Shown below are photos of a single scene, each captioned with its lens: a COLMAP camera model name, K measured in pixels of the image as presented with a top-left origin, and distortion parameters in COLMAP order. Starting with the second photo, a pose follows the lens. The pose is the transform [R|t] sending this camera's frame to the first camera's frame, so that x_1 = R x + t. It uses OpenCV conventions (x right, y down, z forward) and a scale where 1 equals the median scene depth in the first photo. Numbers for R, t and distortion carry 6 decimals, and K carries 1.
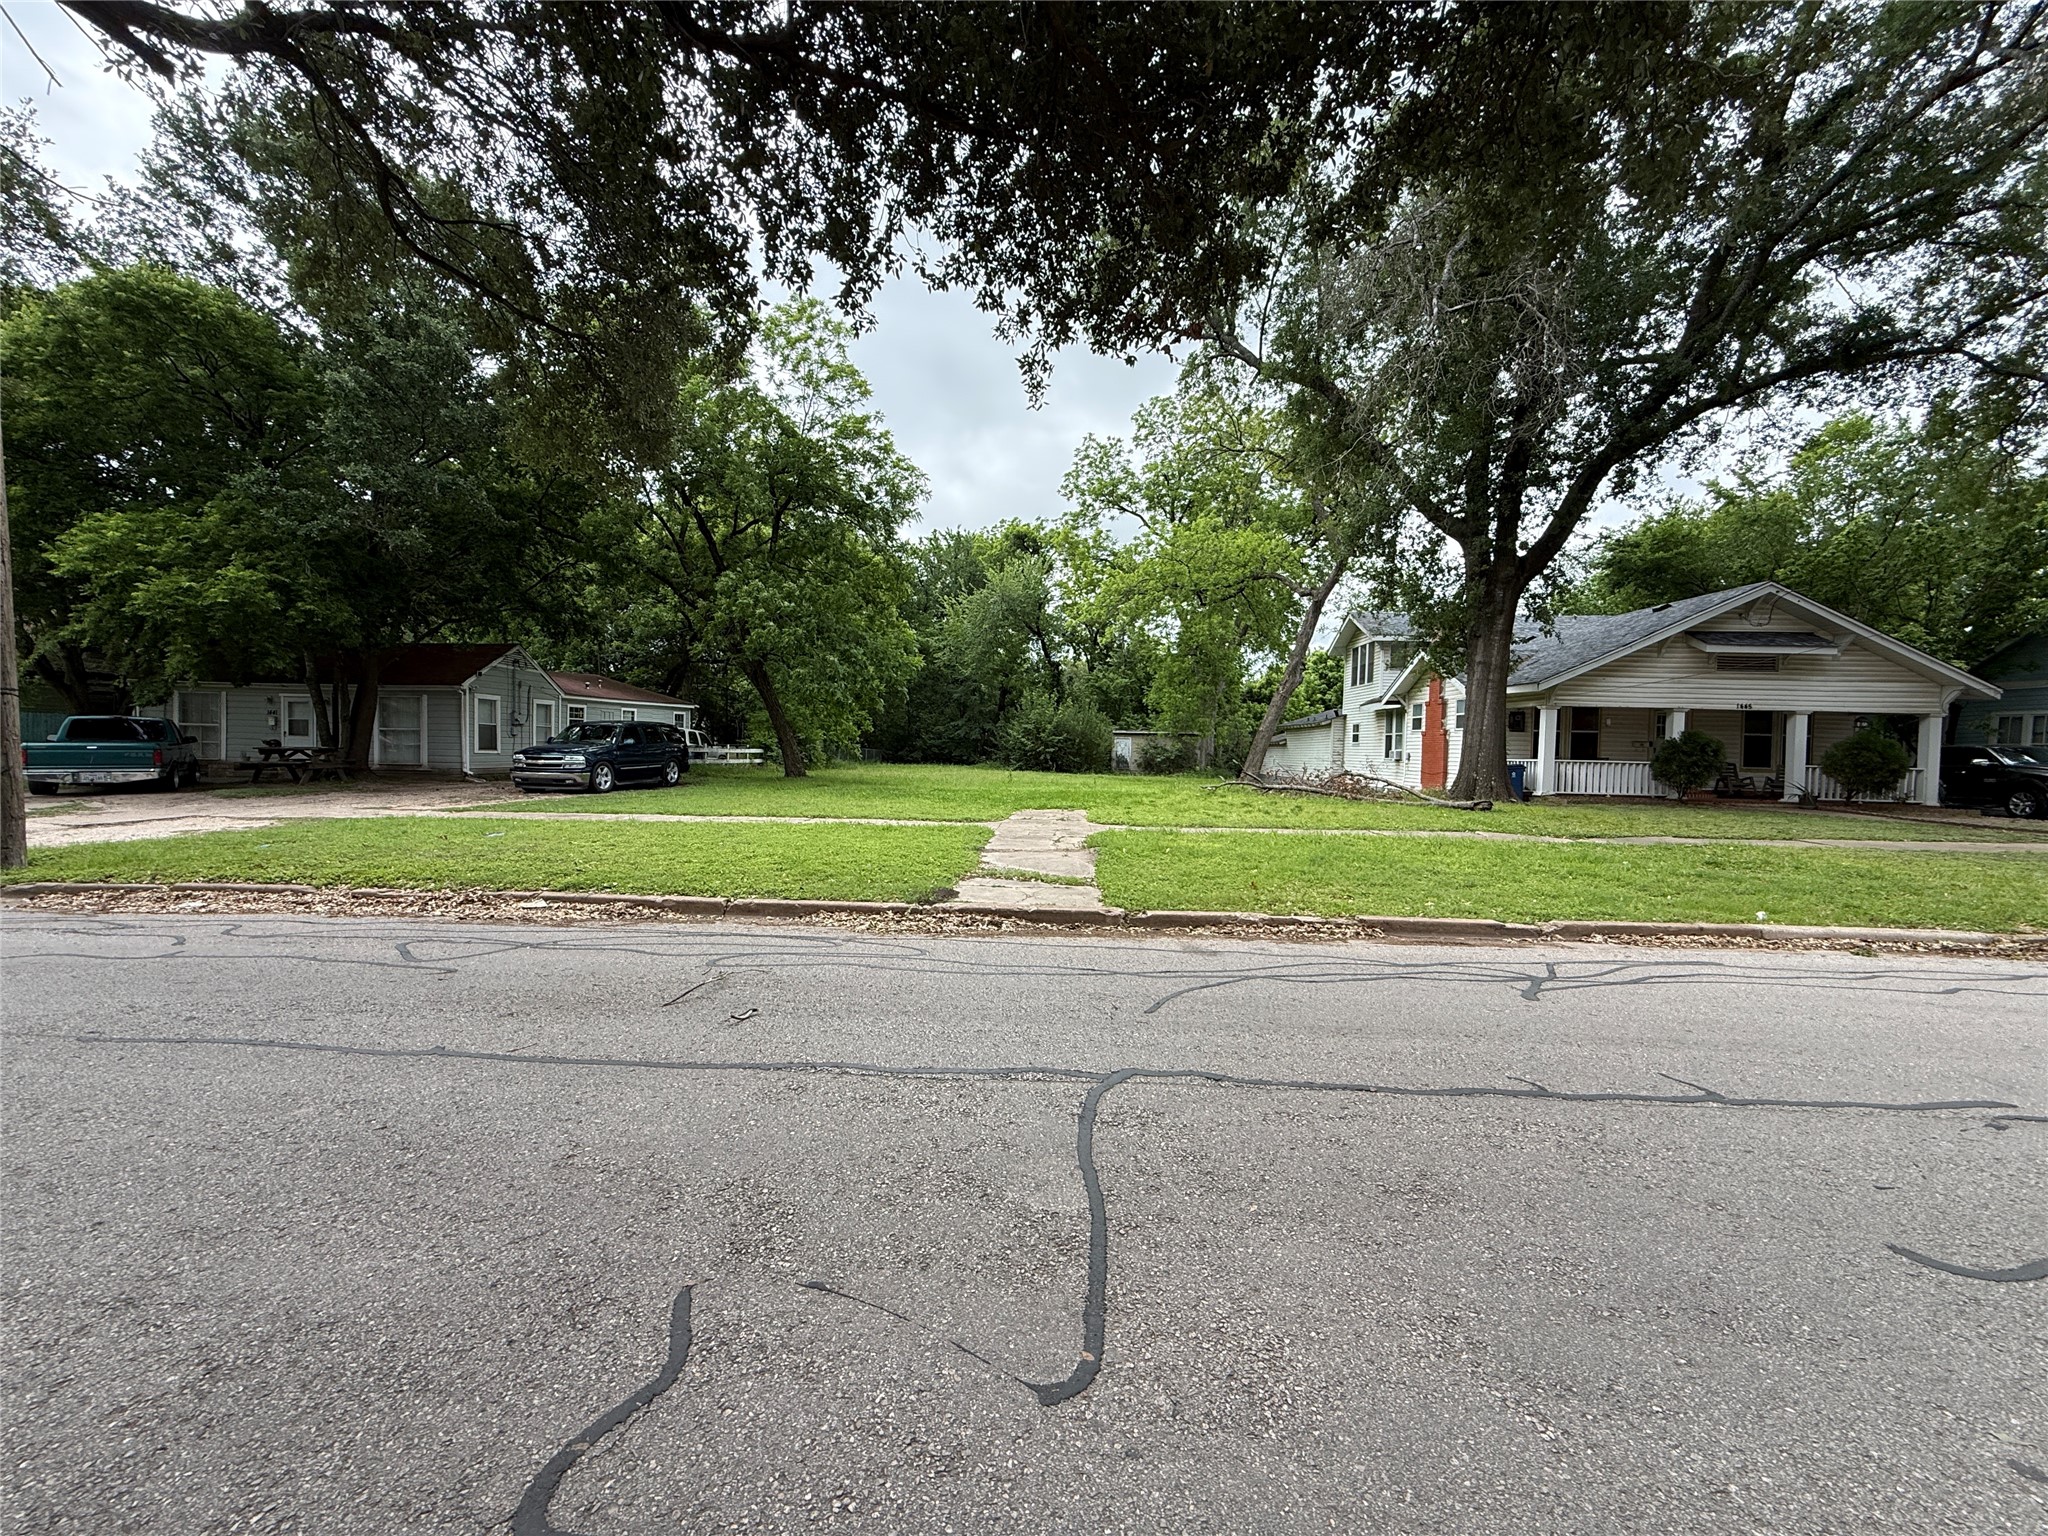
lens RADIAL K [[813.4, 0, 1017.9], [0, 813.4, 781.9], [0, 0, 1]] dist [-0.000754, -0.000377]
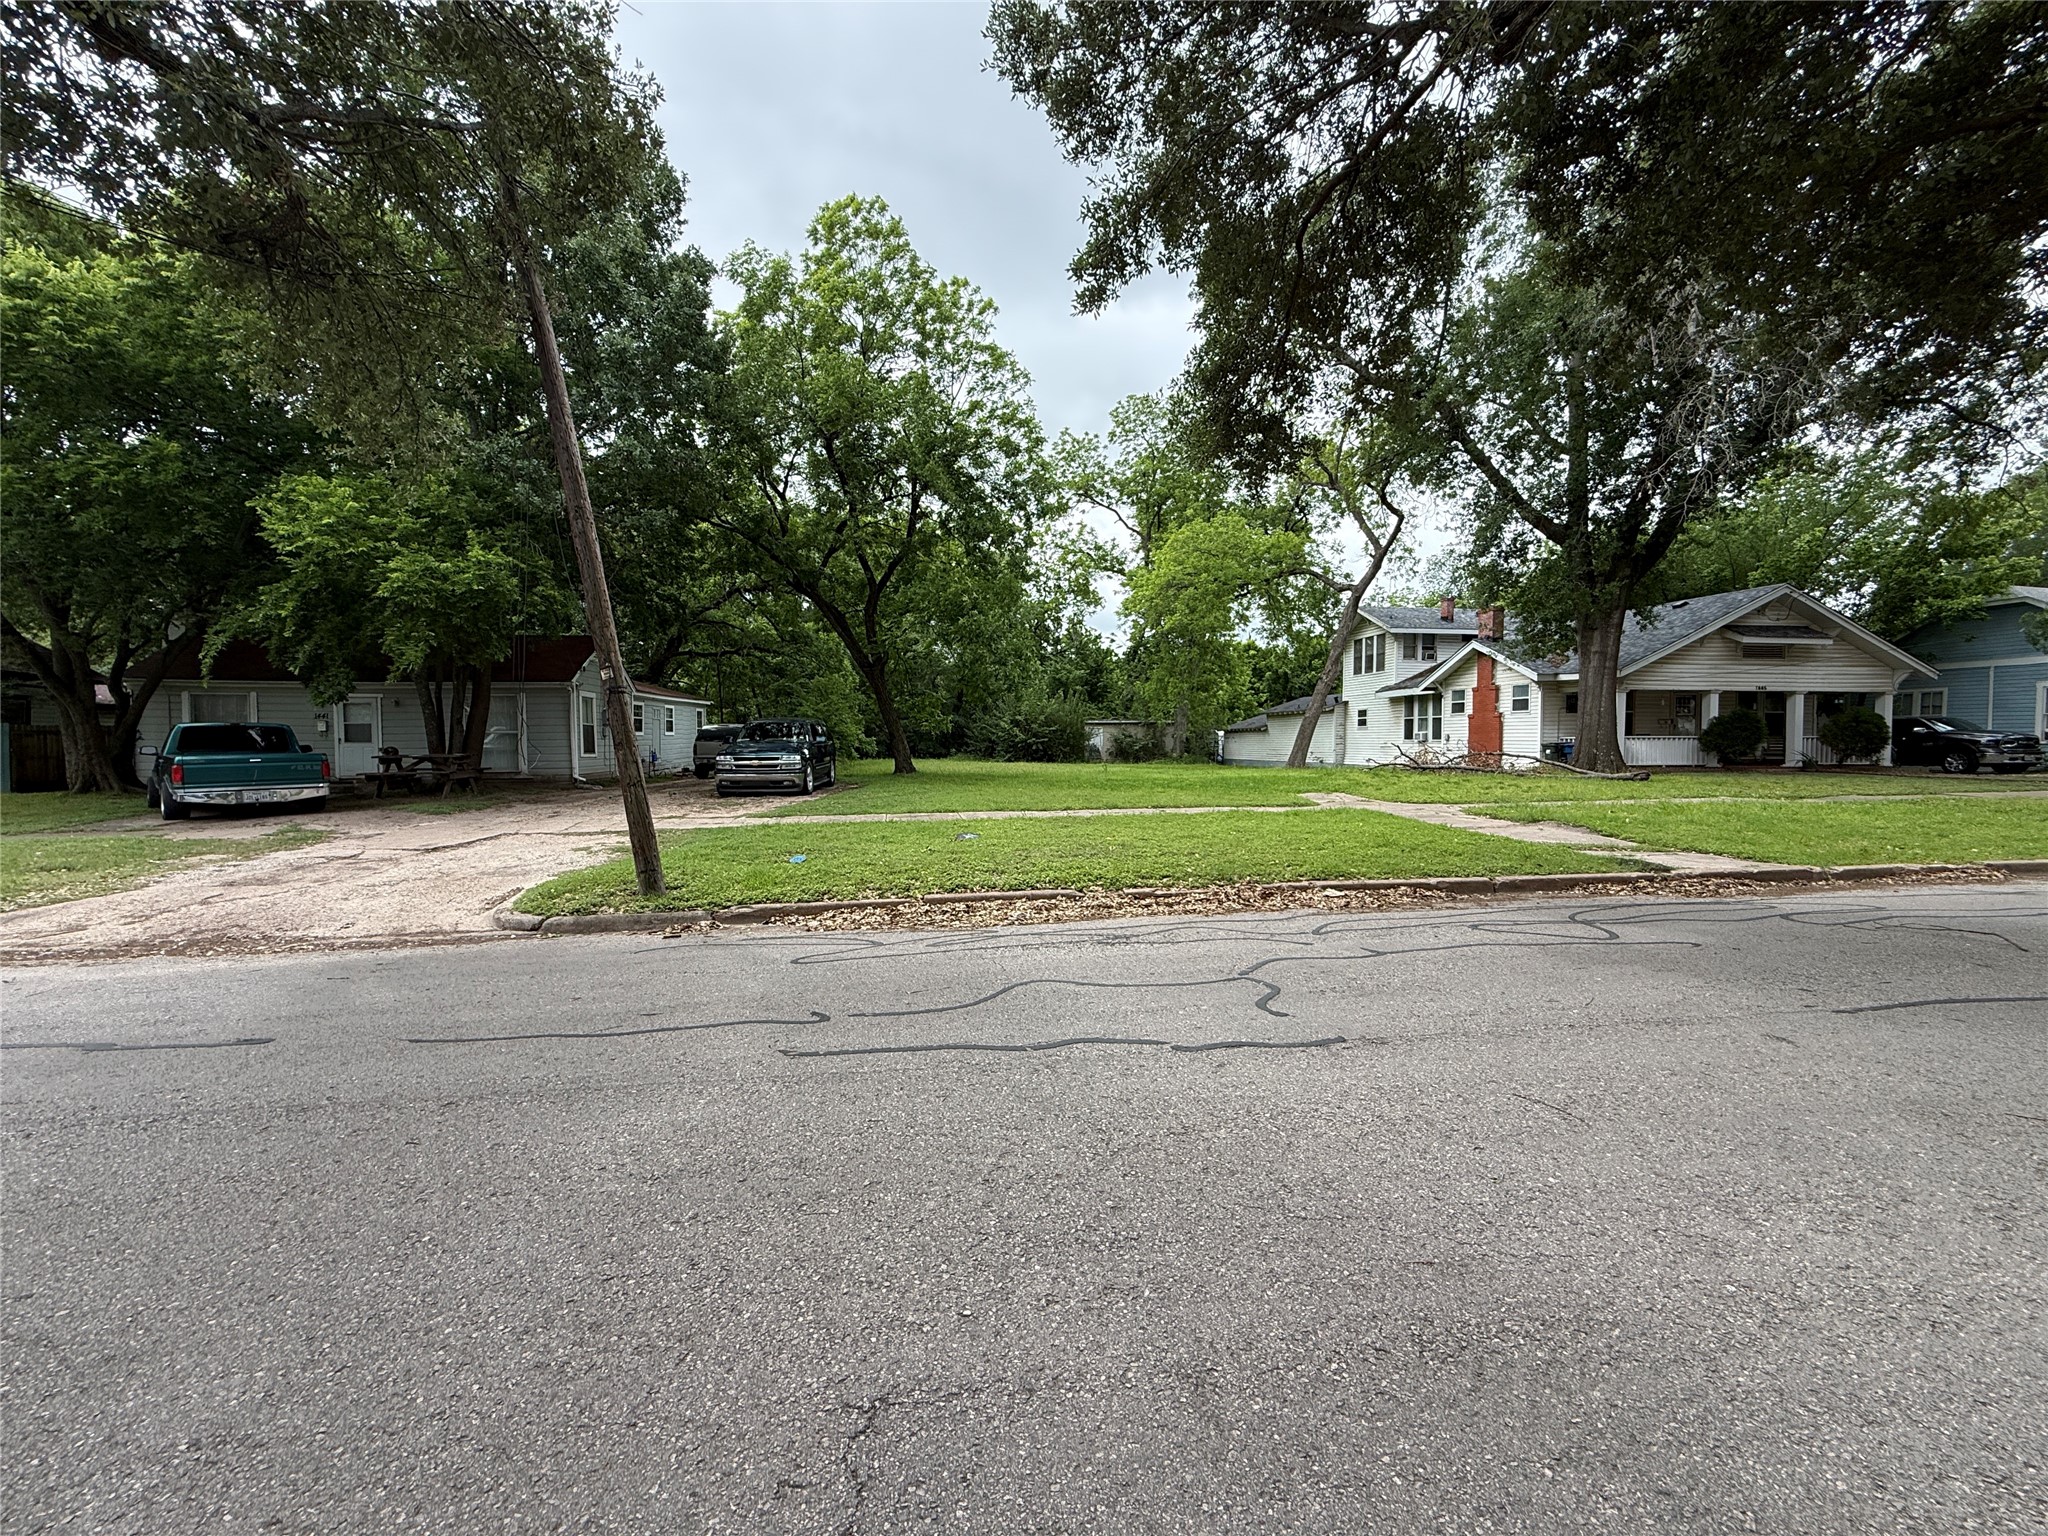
lens RADIAL K [[813.4, 0, 1023.4], [0, 813.4, 784.2], [0, 0, 1]] dist [-0.000754, -0.000377]
pose [[0.981277, -0.034359, 0.189514, -0.395430], [0.031901, 0.999363, 0.016007, -0.004728], [-0.189944, -0.009662, 0.981747, 0.027860]]
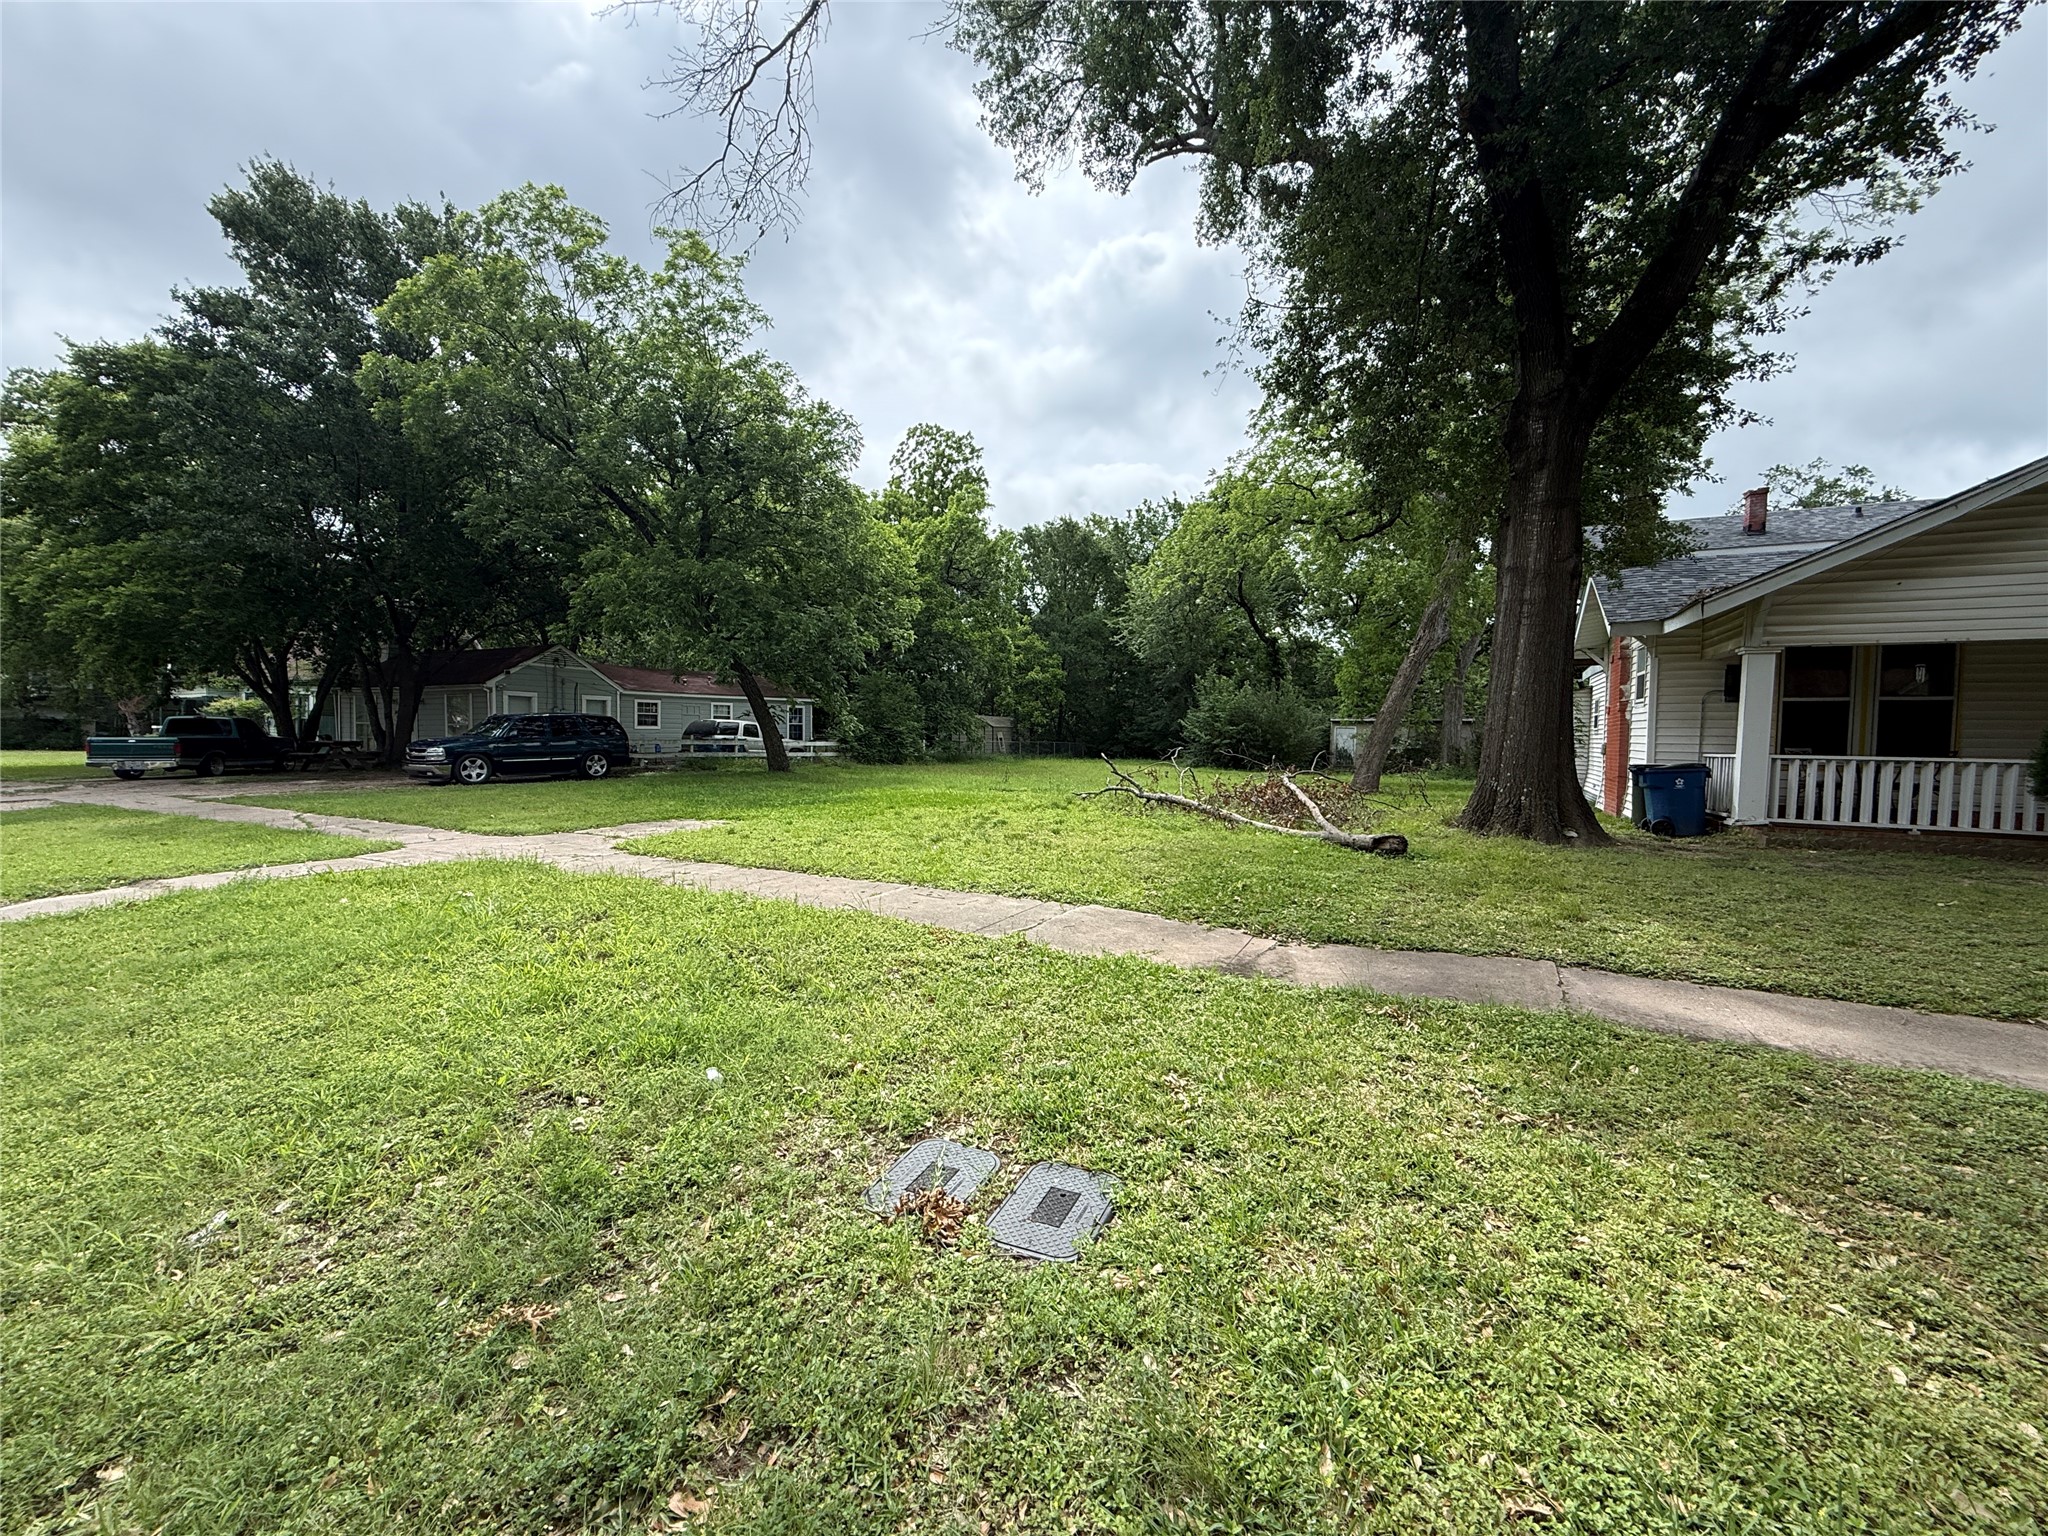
lens RADIAL K [[813.4, 0, 1010.0], [0, 813.4, 770.2], [0, 0, 1]] dist [-0.000754, -0.000377]
pose [[0.902557, 0.010778, -0.430436, 0.448332], [-0.014063, 0.999891, -0.004452, -0.008566], [0.430342, 0.010072, 0.902610, 0.343896]]
